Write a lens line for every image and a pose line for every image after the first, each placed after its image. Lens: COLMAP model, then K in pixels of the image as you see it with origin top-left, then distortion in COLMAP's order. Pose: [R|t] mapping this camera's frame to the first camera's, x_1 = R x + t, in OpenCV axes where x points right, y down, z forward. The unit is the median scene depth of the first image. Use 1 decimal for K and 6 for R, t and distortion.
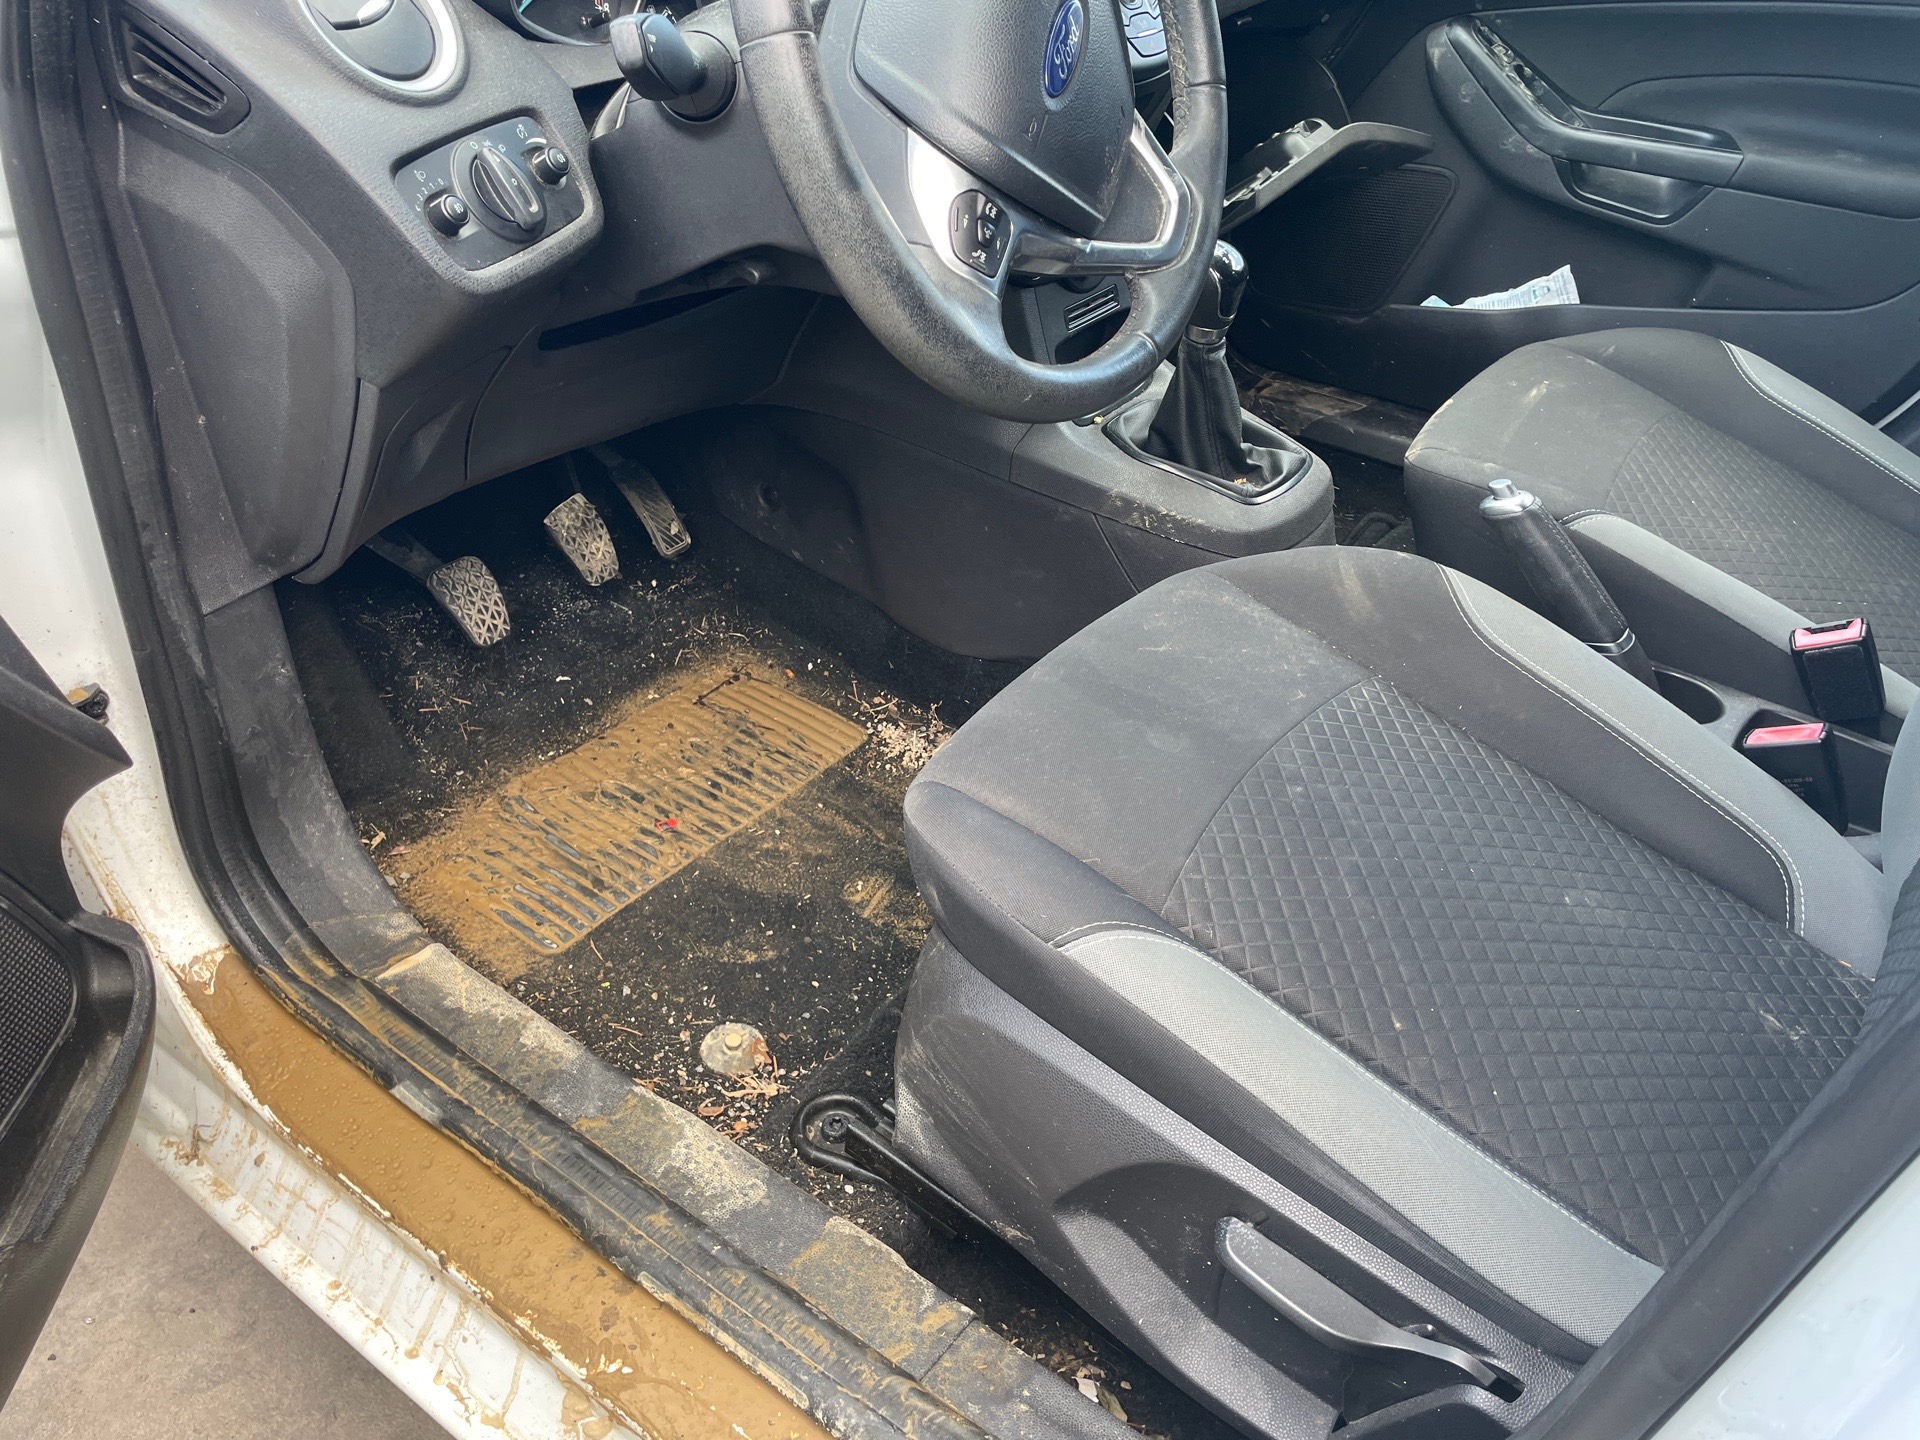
lens RADIAL K [[1463.3, 0, 974.4], [0, 1463.3, 703.0], [0, 0, 1]] dist [0.101079, -0.158890]
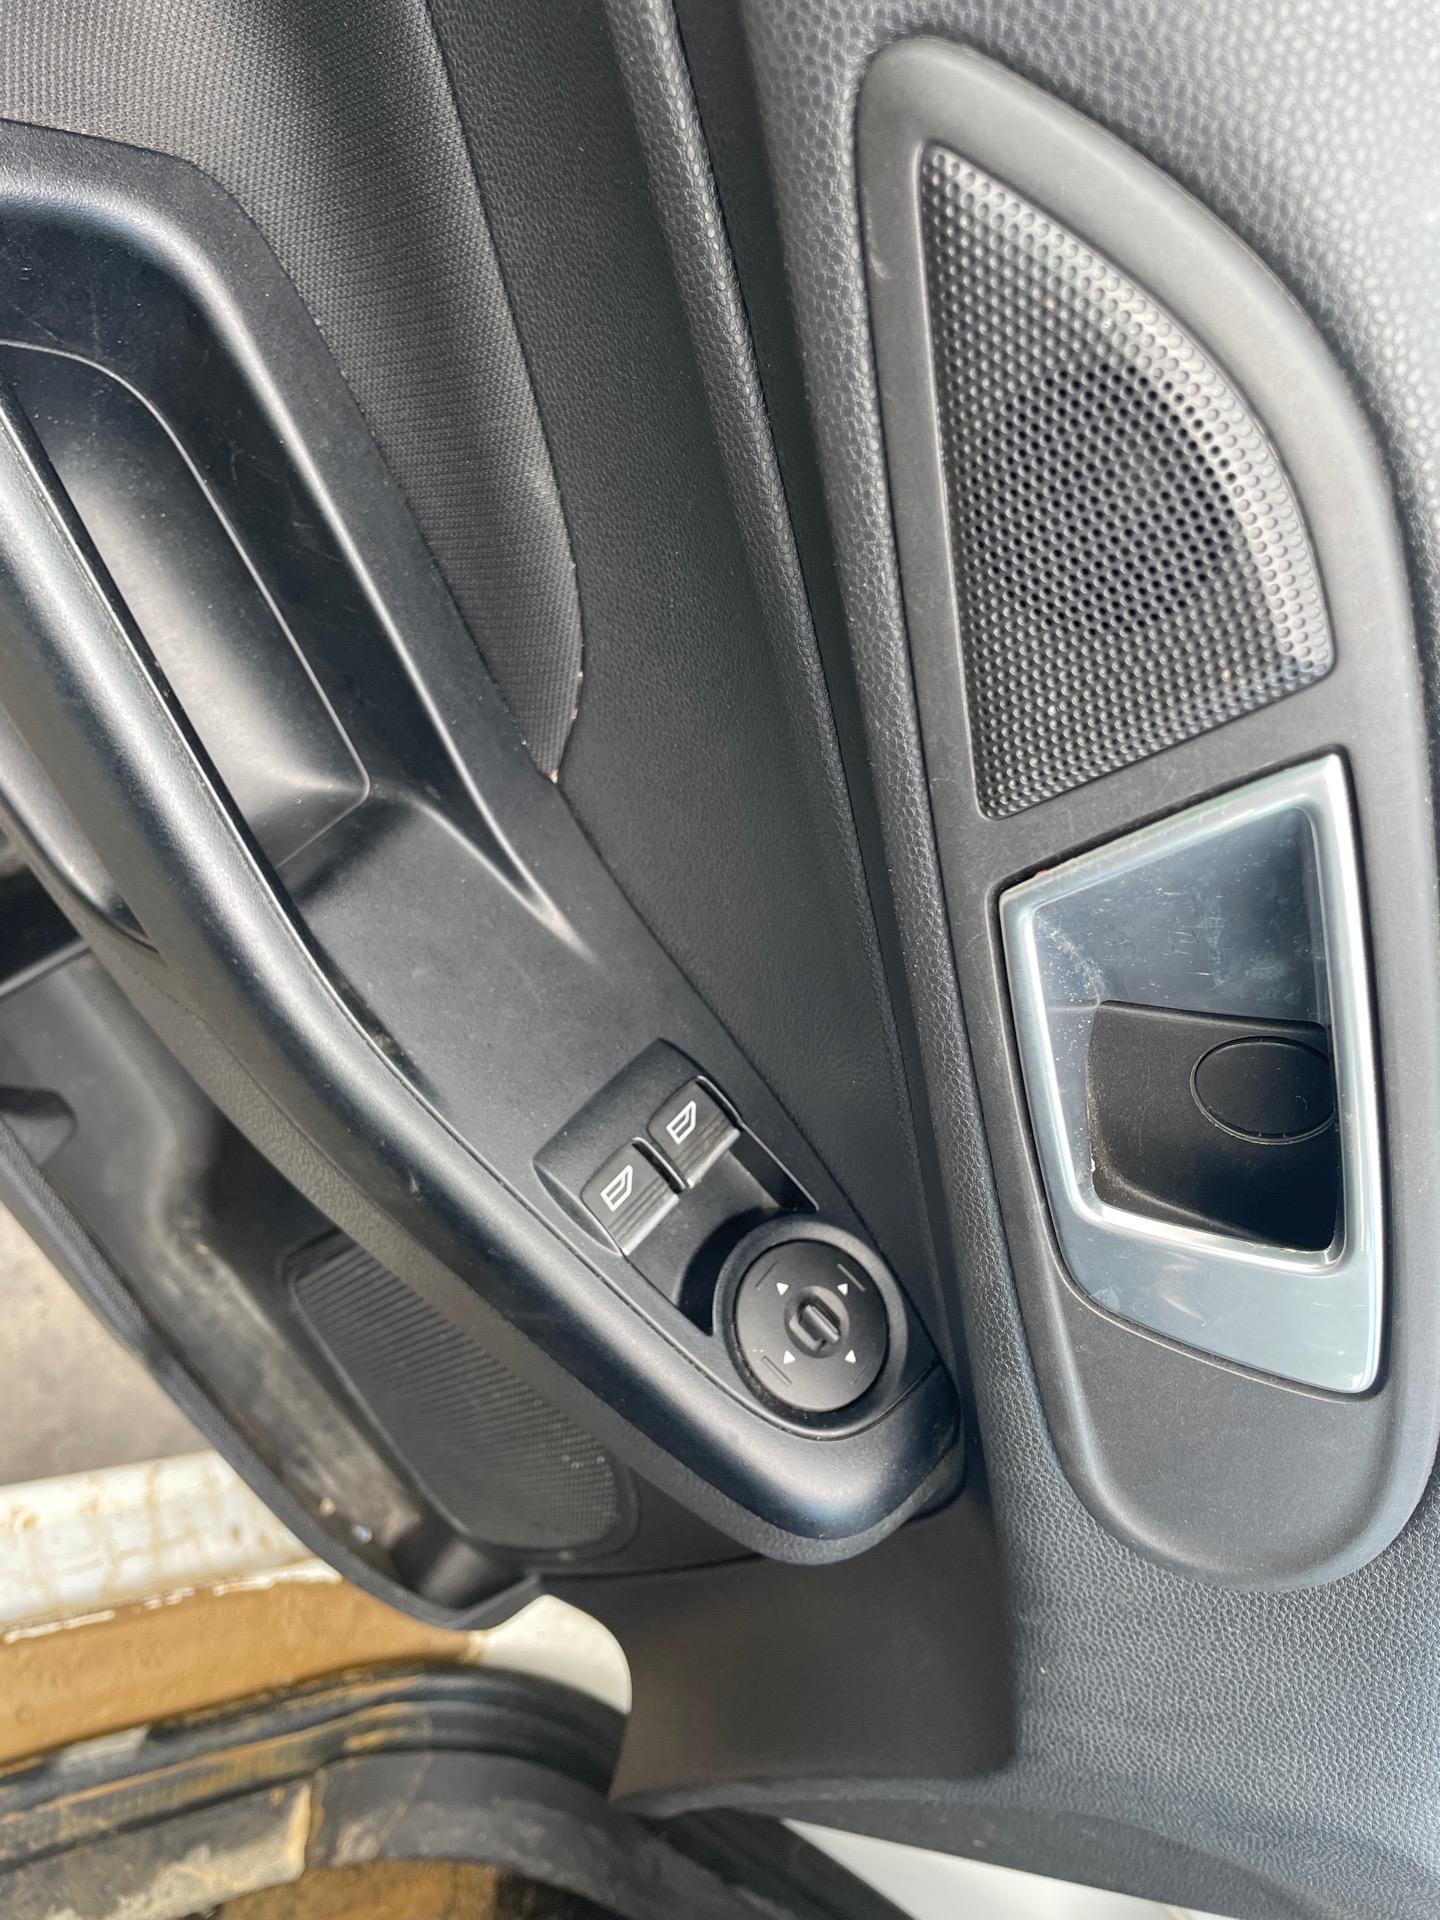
lens RADIAL K [[1457.9, 0, 718.1], [0, 1457.9, 1008.8], [0, 0, 1]] dist [0.083426, -0.108984]
pose [[-0.592066, 0.542582, -0.595871, -0.246616], [-0.798894, -0.492371, 0.345455, -0.039166], [-0.105952, 0.680571, 0.724981, 0.137666]]
